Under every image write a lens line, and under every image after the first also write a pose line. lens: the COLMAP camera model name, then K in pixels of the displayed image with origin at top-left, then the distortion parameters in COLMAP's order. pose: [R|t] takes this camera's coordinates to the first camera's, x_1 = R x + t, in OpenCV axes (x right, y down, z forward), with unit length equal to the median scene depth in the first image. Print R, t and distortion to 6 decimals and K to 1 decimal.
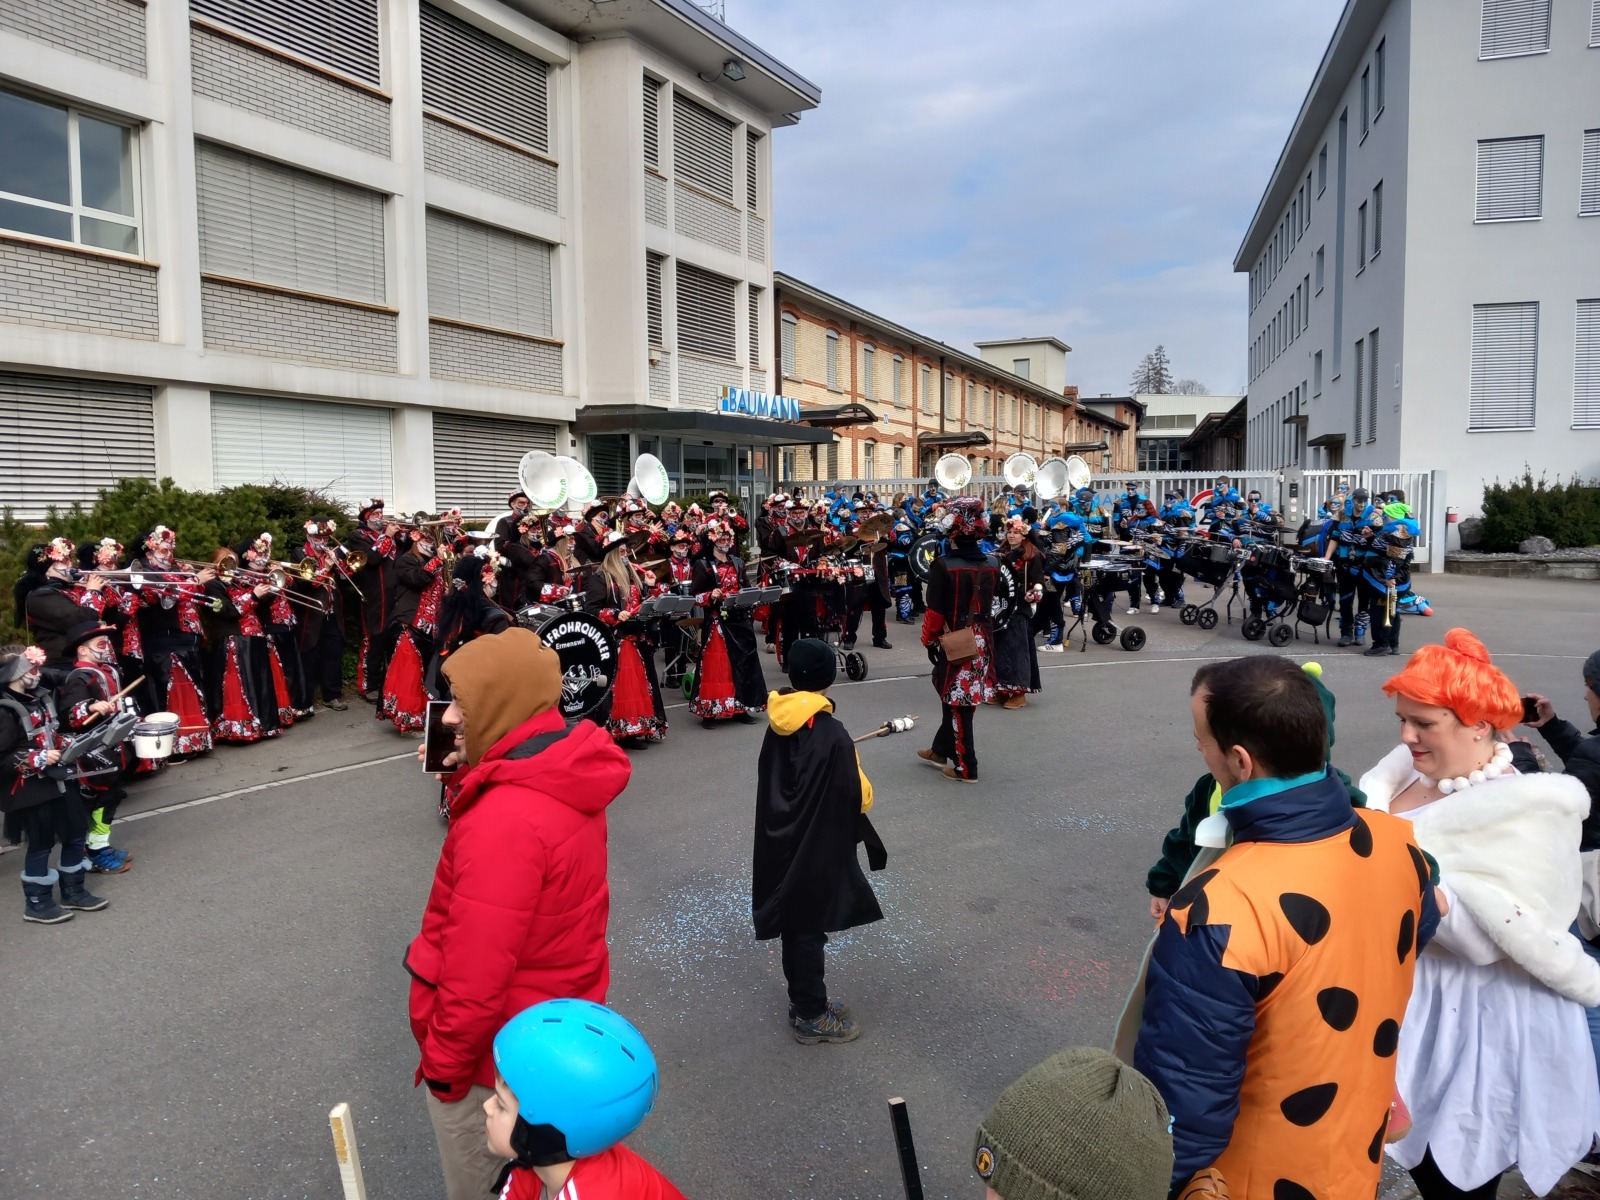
lens RADIAL K [[1240.1, 0, 799.2], [0, 1240.1, 636.1], [0, 0, 1]] dist [-0.007599, -0.080828]
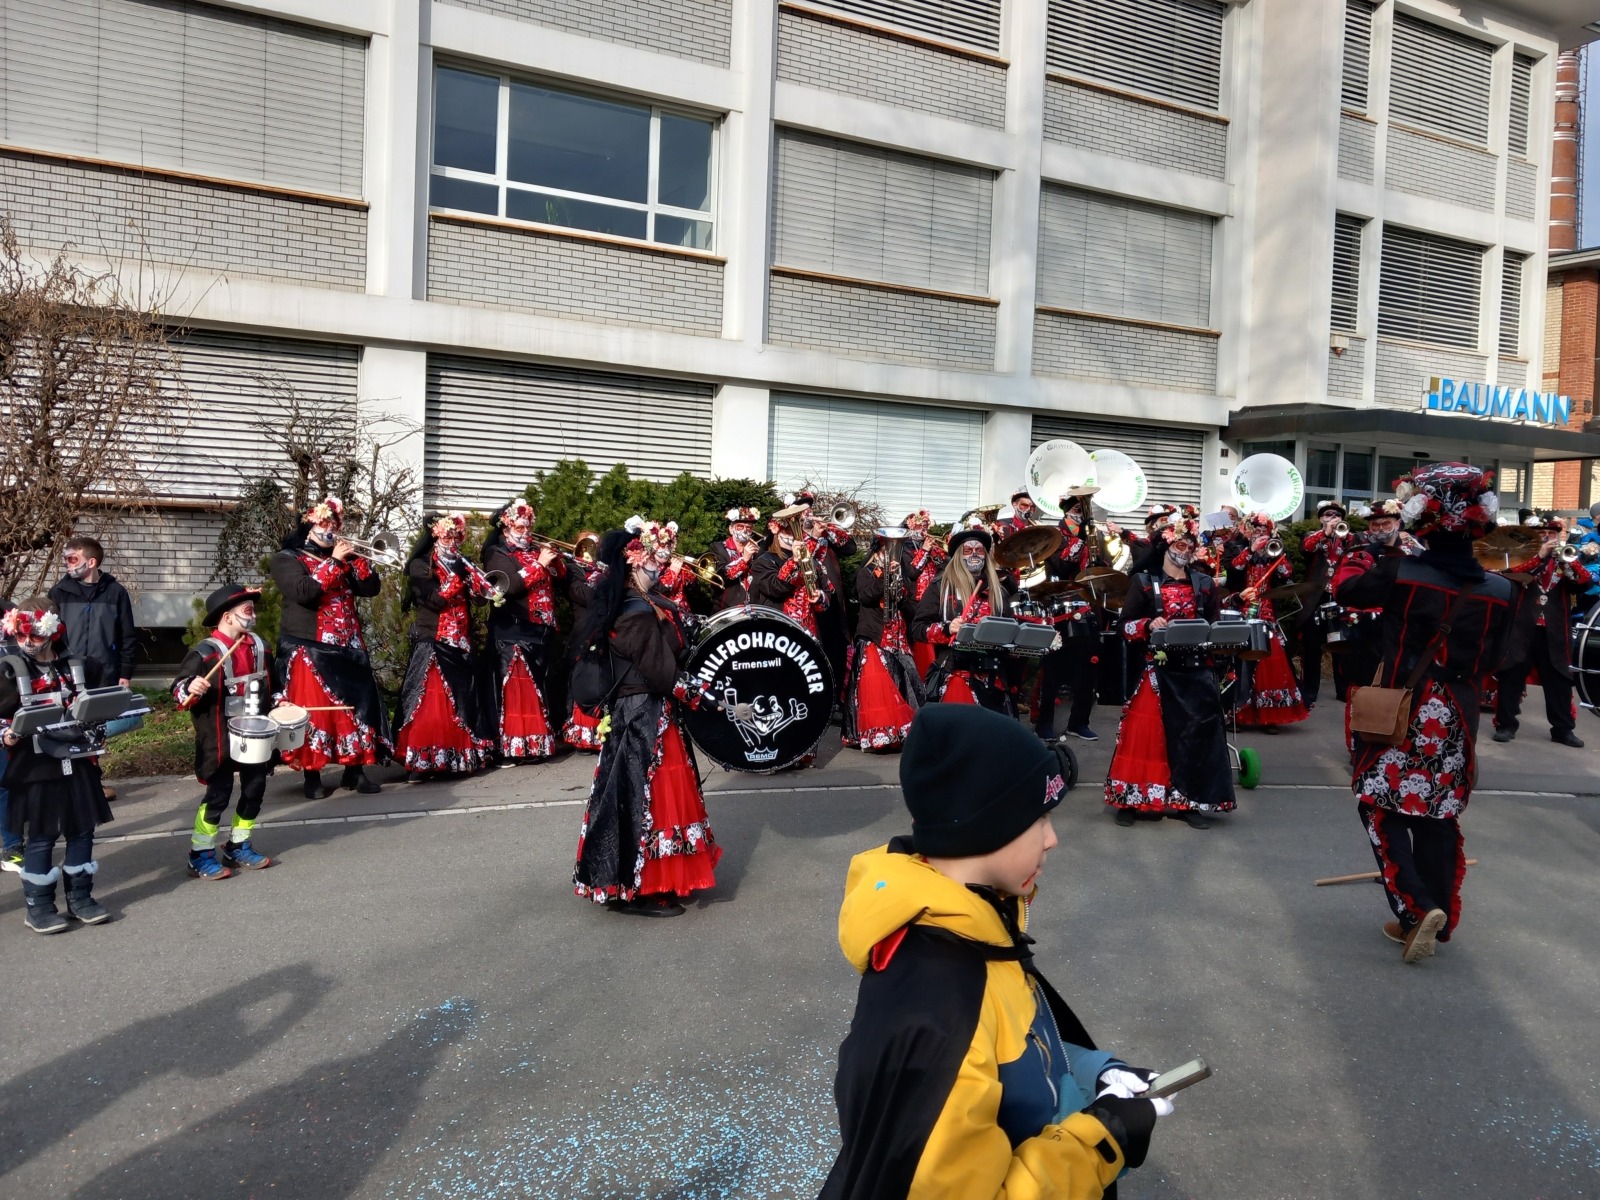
lens RADIAL K [[1273.5, 0, 800.0], [0, 1273.5, 600.0], [0, 0, 1]] dist [0.043964, -0.086219]
pose [[0.814268, 0.056805, -0.577703, 0.127800], [-0.093575, 0.995030, -0.034052, -0.003828], [0.572897, 0.081786, 0.815537, 0.223727]]
